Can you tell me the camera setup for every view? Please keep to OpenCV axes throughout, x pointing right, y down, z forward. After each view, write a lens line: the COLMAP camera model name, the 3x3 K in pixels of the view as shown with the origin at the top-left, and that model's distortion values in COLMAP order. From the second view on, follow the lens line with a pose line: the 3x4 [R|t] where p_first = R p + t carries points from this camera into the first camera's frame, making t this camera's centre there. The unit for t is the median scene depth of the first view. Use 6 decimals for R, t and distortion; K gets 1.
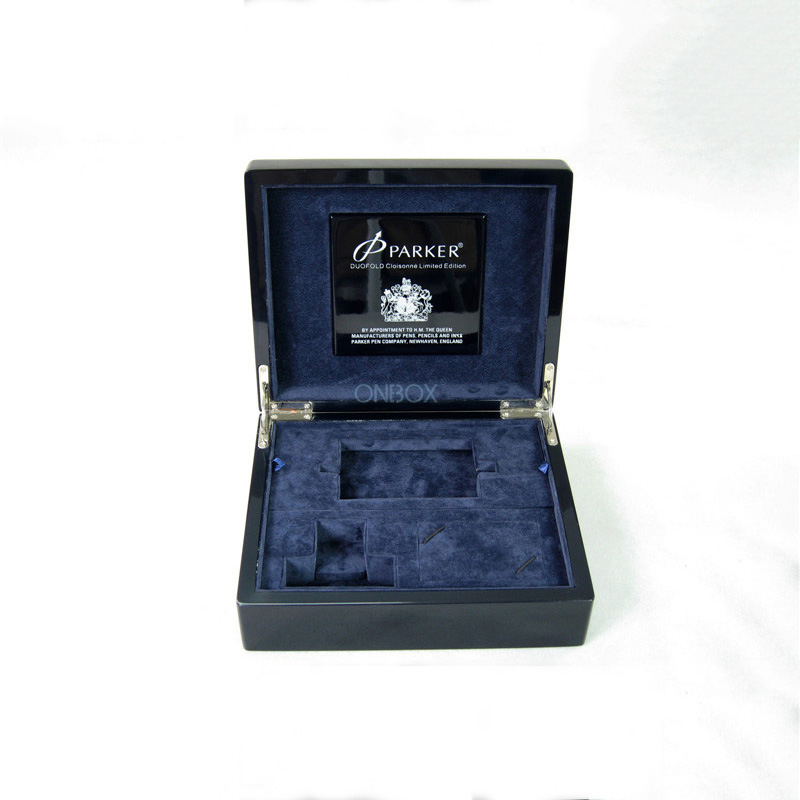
lens RADIAL K [[1200.8, 0, 400.0], [0, 1200.8, 400.0], [0, 0, 1]] dist [0.003627, 0.008458]
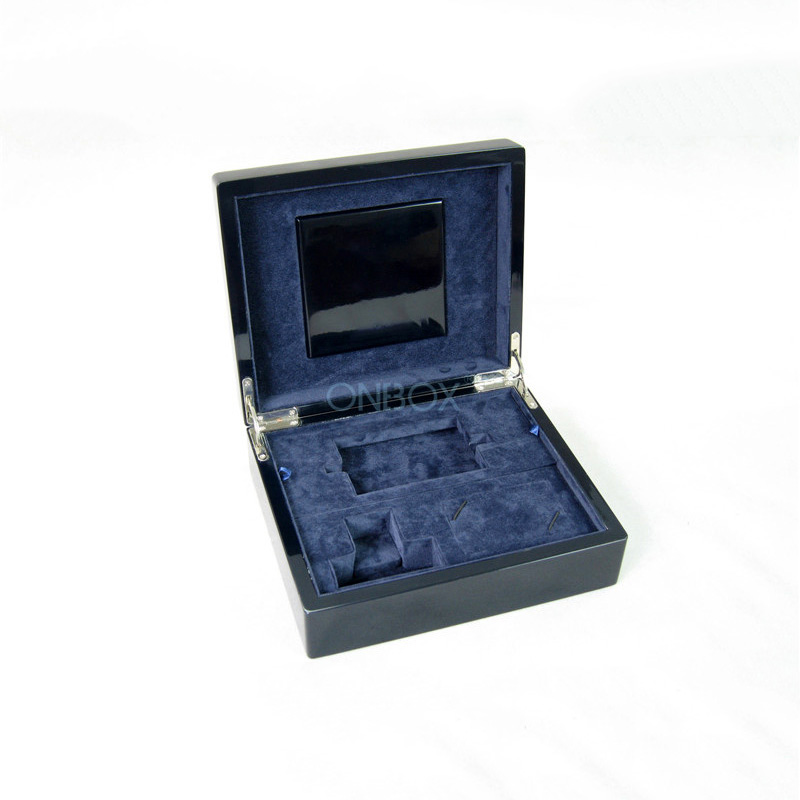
lens RADIAL K [[1200.8, 0, 400.0], [0, 1200.8, 400.0], [0, 0, 1]] dist [0.003627, 0.008458]
pose [[0.950859, -0.166235, 0.261215, -0.260308], [0.168849, 0.985562, 0.012573, -0.002620], [-0.259534, 0.032151, 0.965199, 0.012698]]
